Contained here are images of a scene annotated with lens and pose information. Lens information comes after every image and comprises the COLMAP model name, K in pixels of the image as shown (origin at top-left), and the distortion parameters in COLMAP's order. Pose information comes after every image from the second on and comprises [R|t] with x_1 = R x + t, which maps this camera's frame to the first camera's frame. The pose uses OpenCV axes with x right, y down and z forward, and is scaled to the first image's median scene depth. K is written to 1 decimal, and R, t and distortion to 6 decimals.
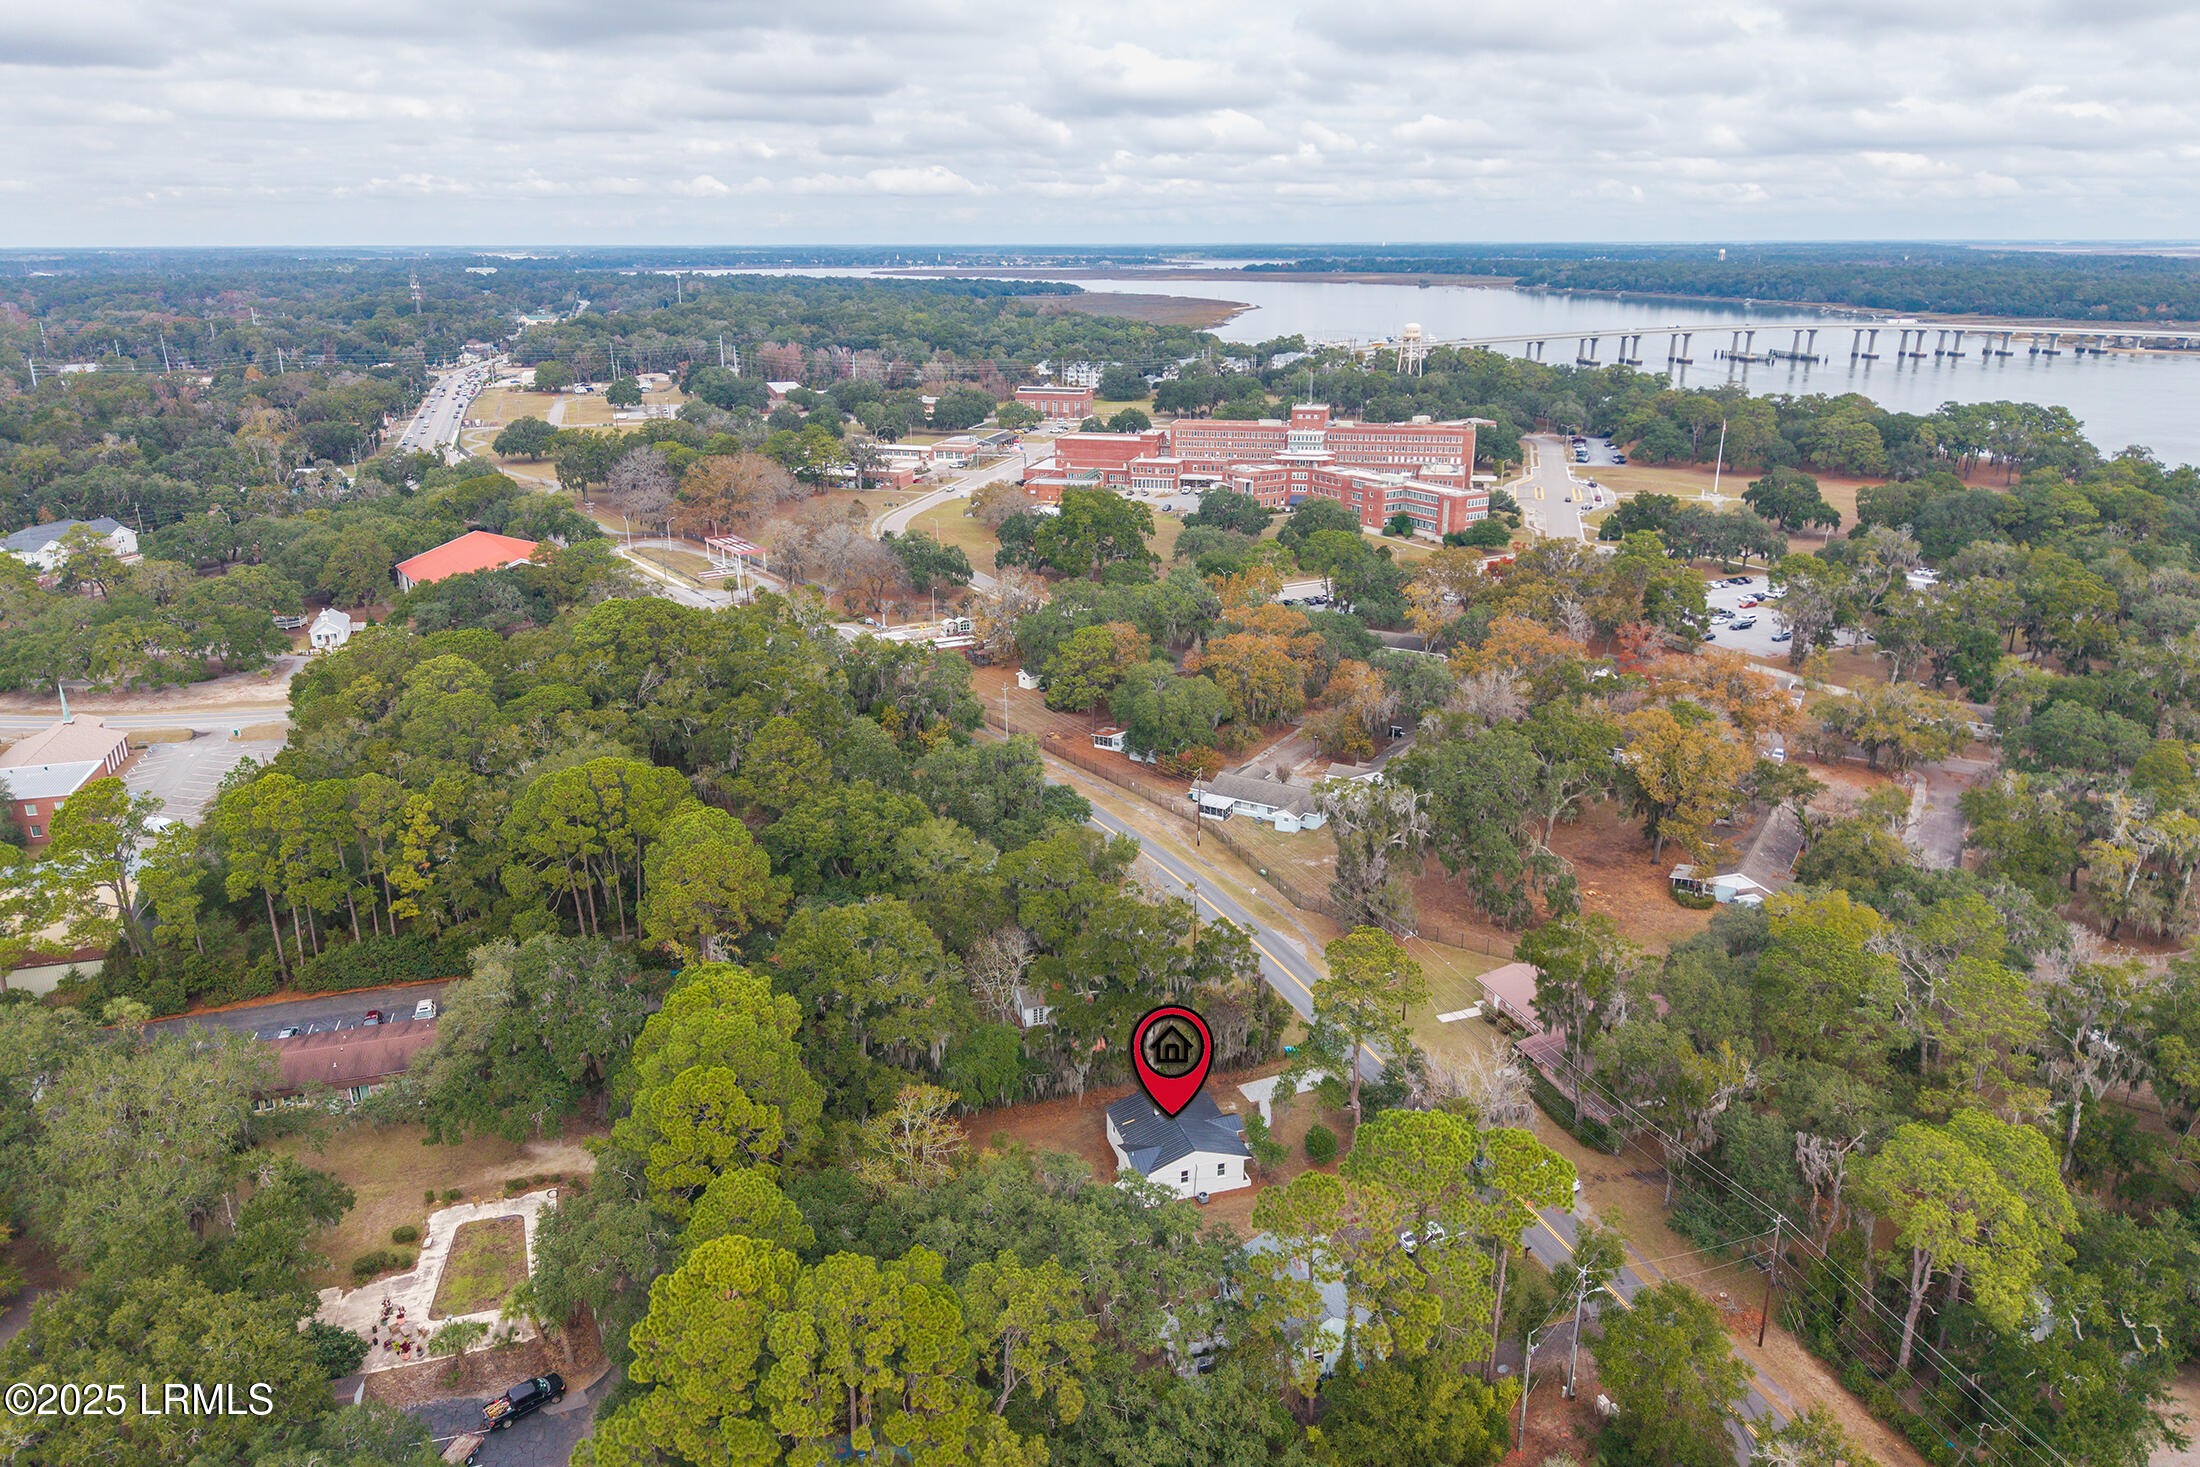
lens RADIAL K [[1471.3, 0, 1102.8], [0, 1471.3, 739.8], [0, 0, 1]] dist [0.026533, -0.030373]
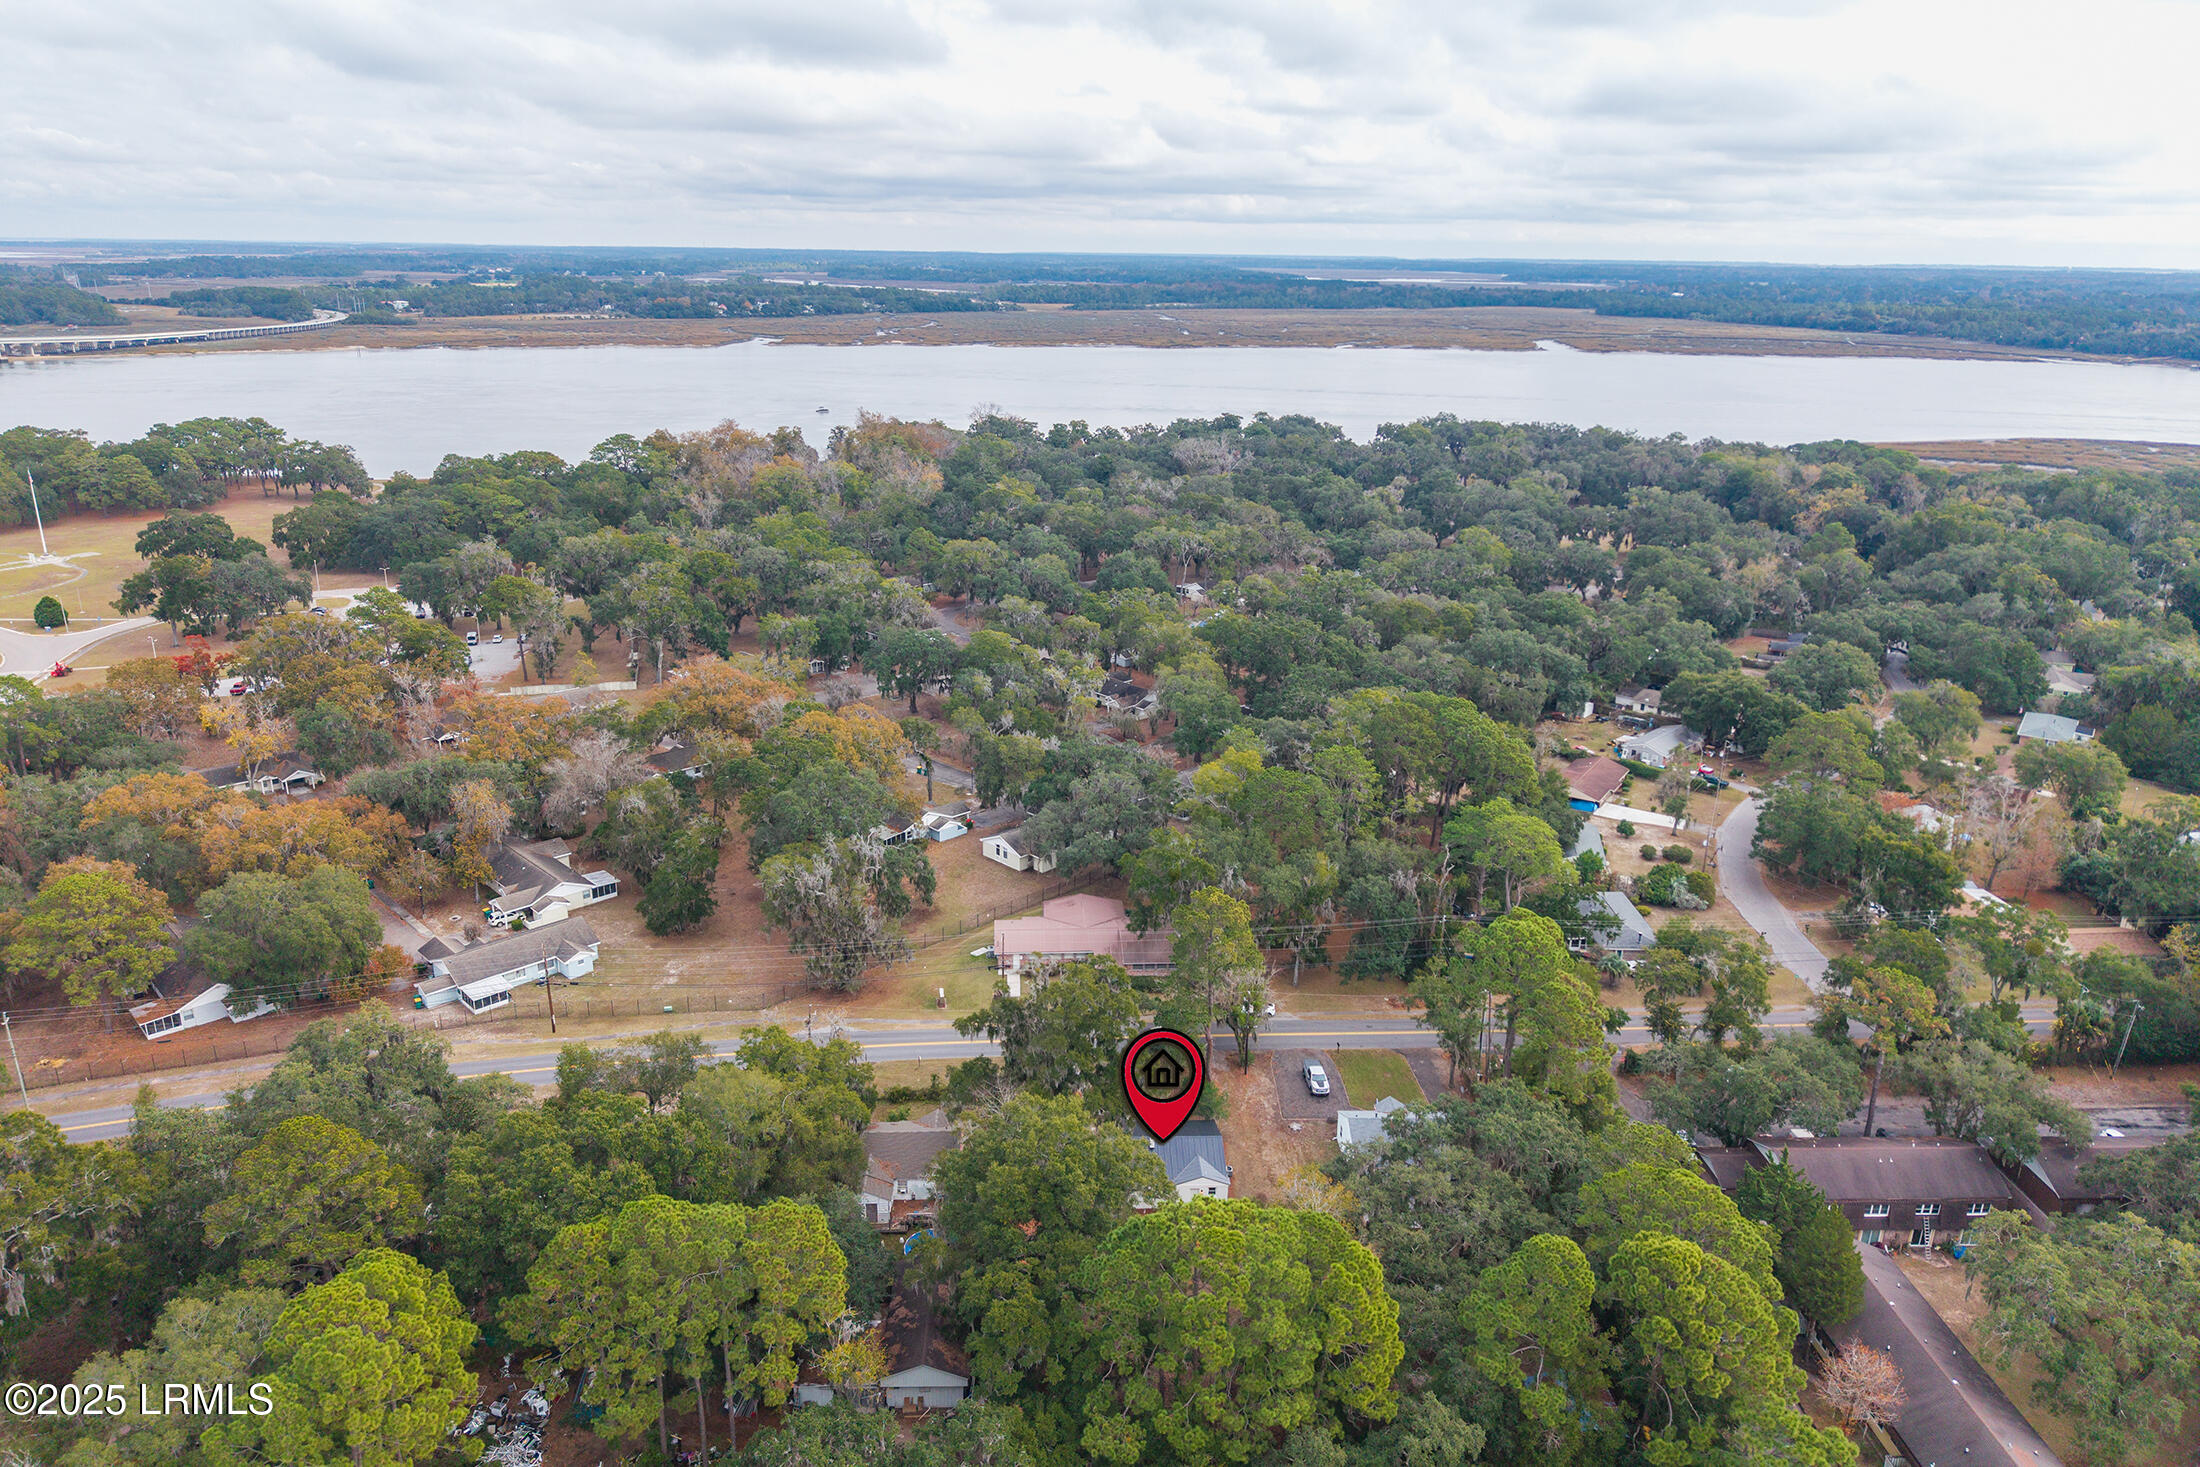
lens RADIAL K [[1471.3, 0, 1102.8], [0, 1471.3, 739.8], [0, 0, 1]] dist [0.026533, -0.030373]
pose [[0.275613, -0.288183, 0.917054, -0.085086], [0.287496, 0.935049, 0.207434, -0.024912], [-0.917270, 0.206478, 0.340563, 0.063941]]
